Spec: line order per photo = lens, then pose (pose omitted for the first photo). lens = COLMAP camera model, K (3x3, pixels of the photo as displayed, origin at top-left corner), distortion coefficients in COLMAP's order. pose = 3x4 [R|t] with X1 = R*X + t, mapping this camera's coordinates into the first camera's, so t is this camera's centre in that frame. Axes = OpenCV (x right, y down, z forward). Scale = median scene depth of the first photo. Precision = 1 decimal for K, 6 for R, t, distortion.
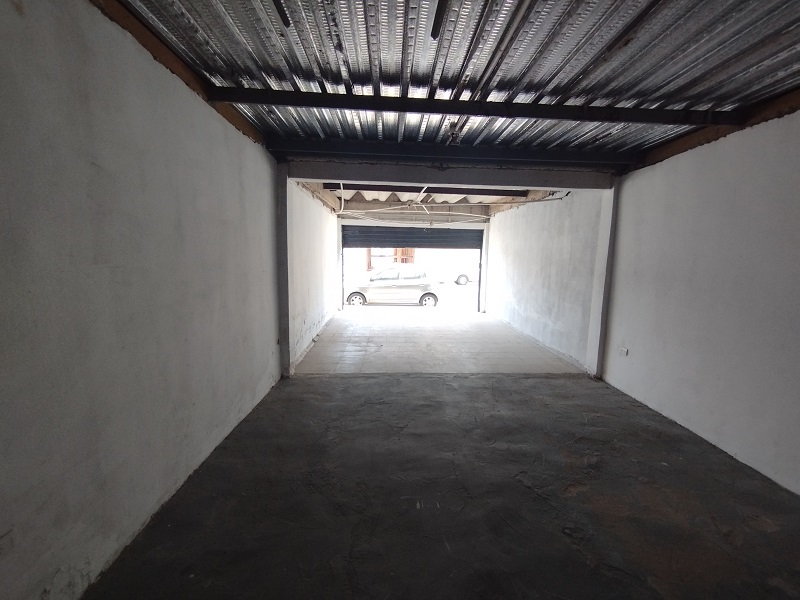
lens RADIAL K [[369.6, 0, 400.0], [0, 369.6, 300.0], [0, 0, 1]] dist [0.002022, 0.000046]
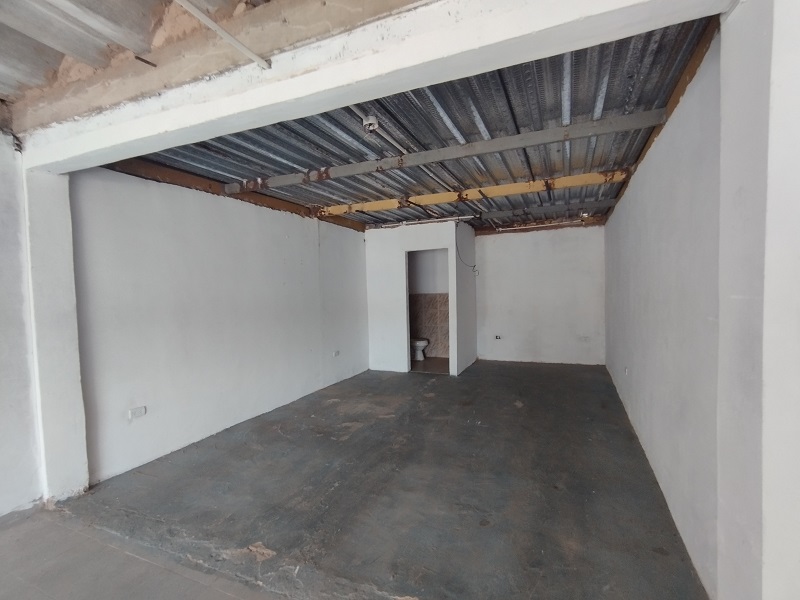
lens RADIAL K [[369.6, 0, 400.0], [0, 369.6, 300.0], [0, 0, 1]] dist [0.002022, 0.000046]
pose [[-0.892982, -0.018761, 0.449702, -0.260056], [0.056968, 0.986385, 0.154272, -0.219146], [-0.446473, 0.163381, -0.879755, 1.737652]]
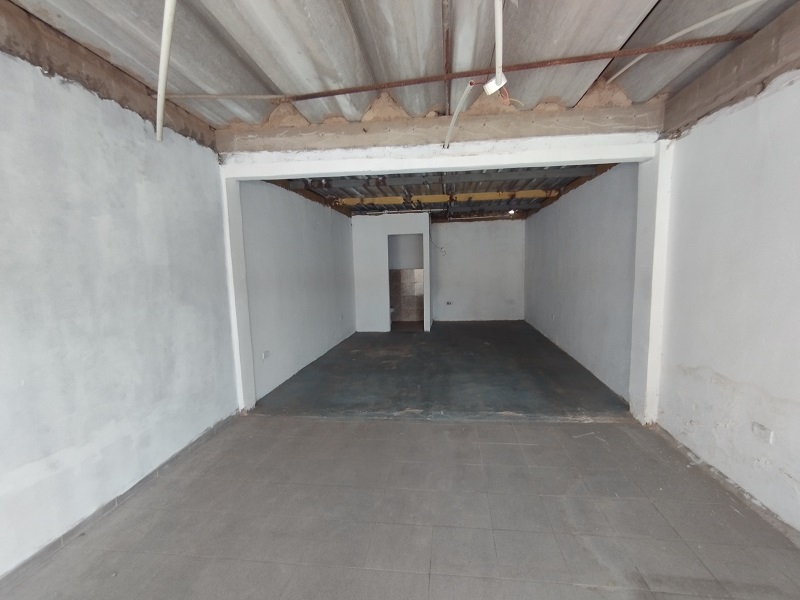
lens RADIAL K [[369.6, 0, 400.0], [0, 369.6, 300.0], [0, 0, 1]] dist [0.002022, 0.000046]
pose [[-0.984020, -0.020458, 0.176880, 0.069588], [0.019975, 0.974424, 0.223829, -0.293143], [-0.176935, 0.223785, -0.958444, 2.358470]]
